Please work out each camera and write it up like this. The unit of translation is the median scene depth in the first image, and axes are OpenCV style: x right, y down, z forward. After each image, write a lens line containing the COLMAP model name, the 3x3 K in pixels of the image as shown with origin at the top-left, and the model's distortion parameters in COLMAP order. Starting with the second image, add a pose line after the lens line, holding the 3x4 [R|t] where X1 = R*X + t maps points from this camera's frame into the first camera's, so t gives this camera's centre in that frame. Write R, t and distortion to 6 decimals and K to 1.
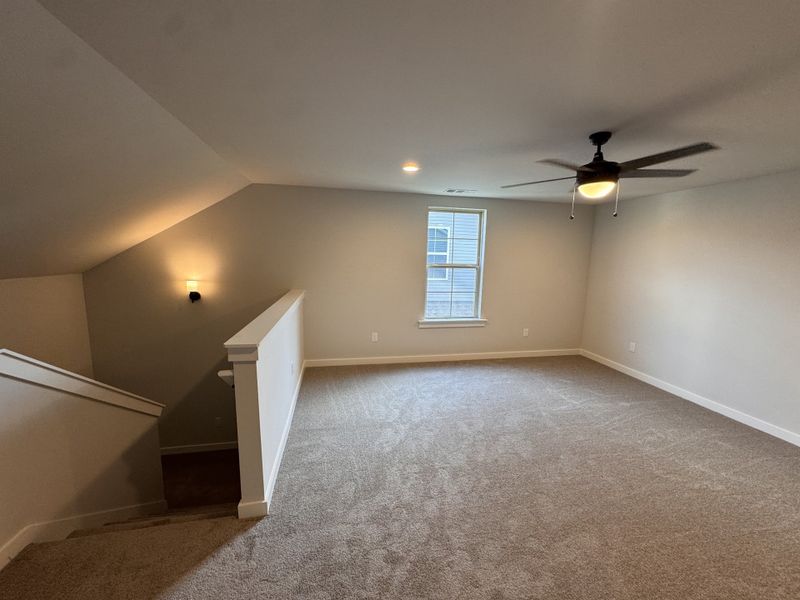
lens RADIAL K [[322.3, 0, 404.0], [0, 322.3, 298.8], [0, 0, 1]] dist [0.003181, 0.000258]
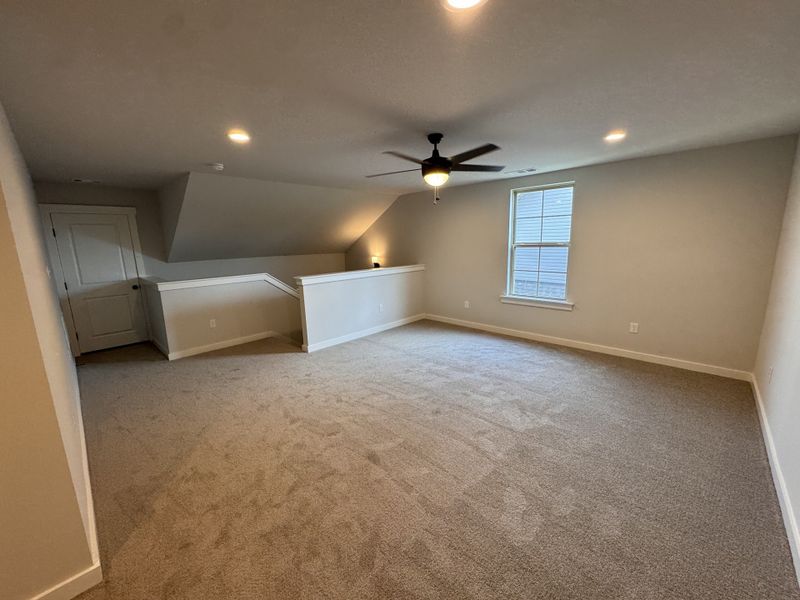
lens RADIAL K [[322.3, 0, 404.5], [0, 322.3, 301.6], [0, 0, 1]] dist [0.003181, 0.000258]
pose [[0.564271, 0.114759, -0.817575, 0.764768], [-0.084718, 0.993113, 0.080928, 0.026713], [0.821231, 0.023598, 0.570107, 0.101043]]
